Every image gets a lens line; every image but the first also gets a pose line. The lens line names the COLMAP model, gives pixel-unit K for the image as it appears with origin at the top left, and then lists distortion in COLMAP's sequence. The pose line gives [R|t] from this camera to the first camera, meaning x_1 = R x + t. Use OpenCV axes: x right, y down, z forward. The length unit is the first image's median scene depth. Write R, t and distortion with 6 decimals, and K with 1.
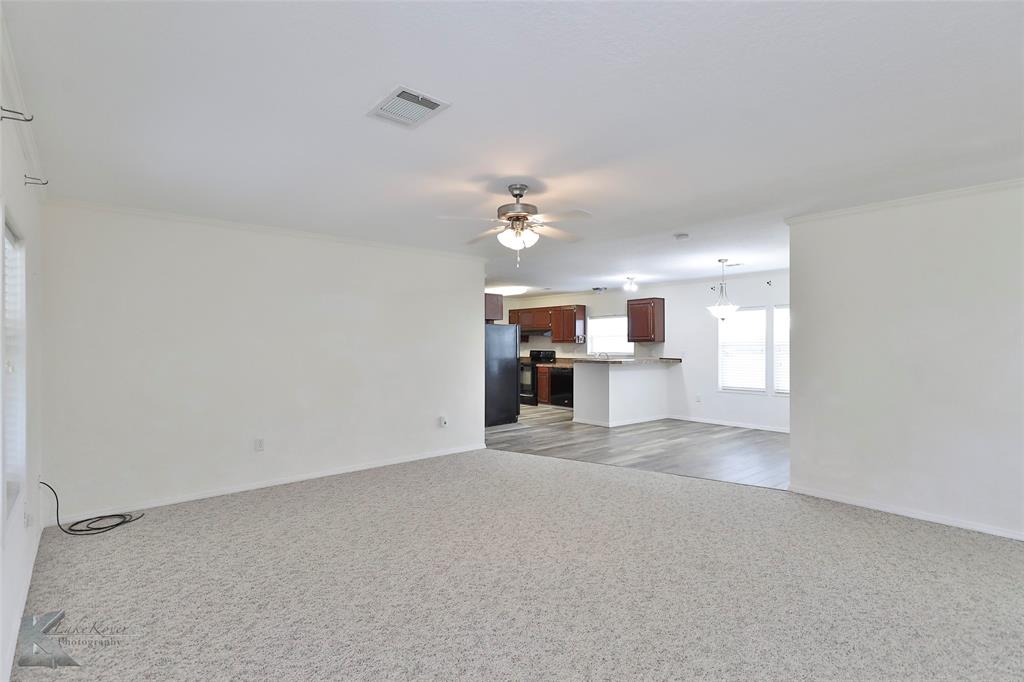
lens RADIAL K [[493.8, 0, 511.7], [0, 493.8, 339.9], [0, 0, 1]] dist [0.014618, -0.002378]
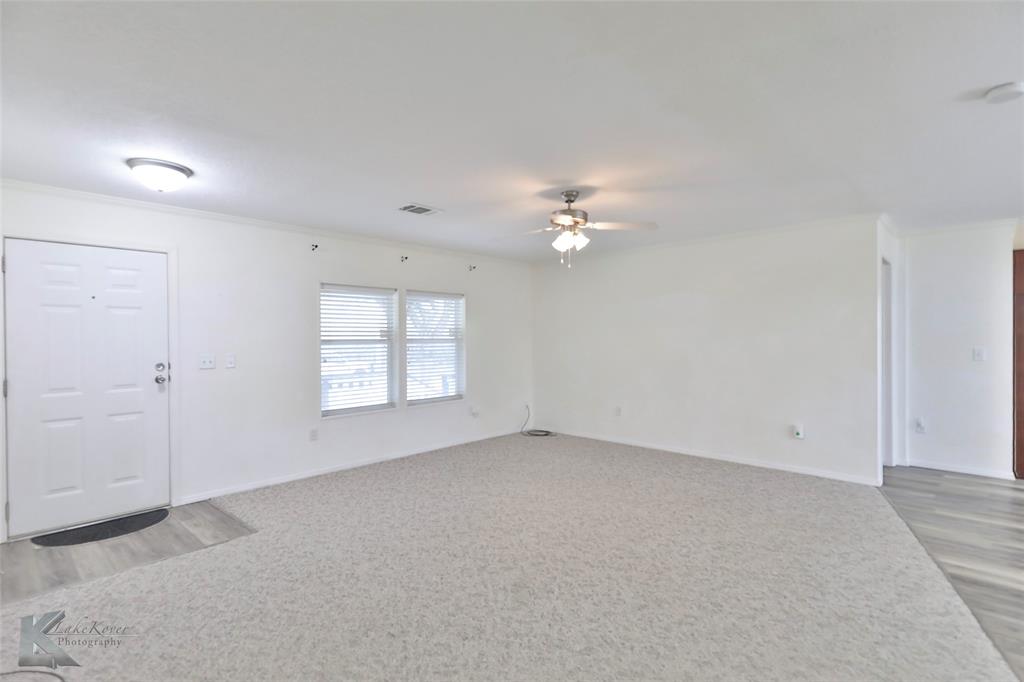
lens RADIAL K [[493.8, 0, 510.9], [0, 493.8, 341.0], [0, 0, 1]] dist [0.014618, -0.002378]
pose [[0.108293, 0.010579, -0.994063, 1.047132], [0.007254, 0.999908, 0.011431, 0.002844], [0.994093, -0.008449, 0.108207, 0.734316]]
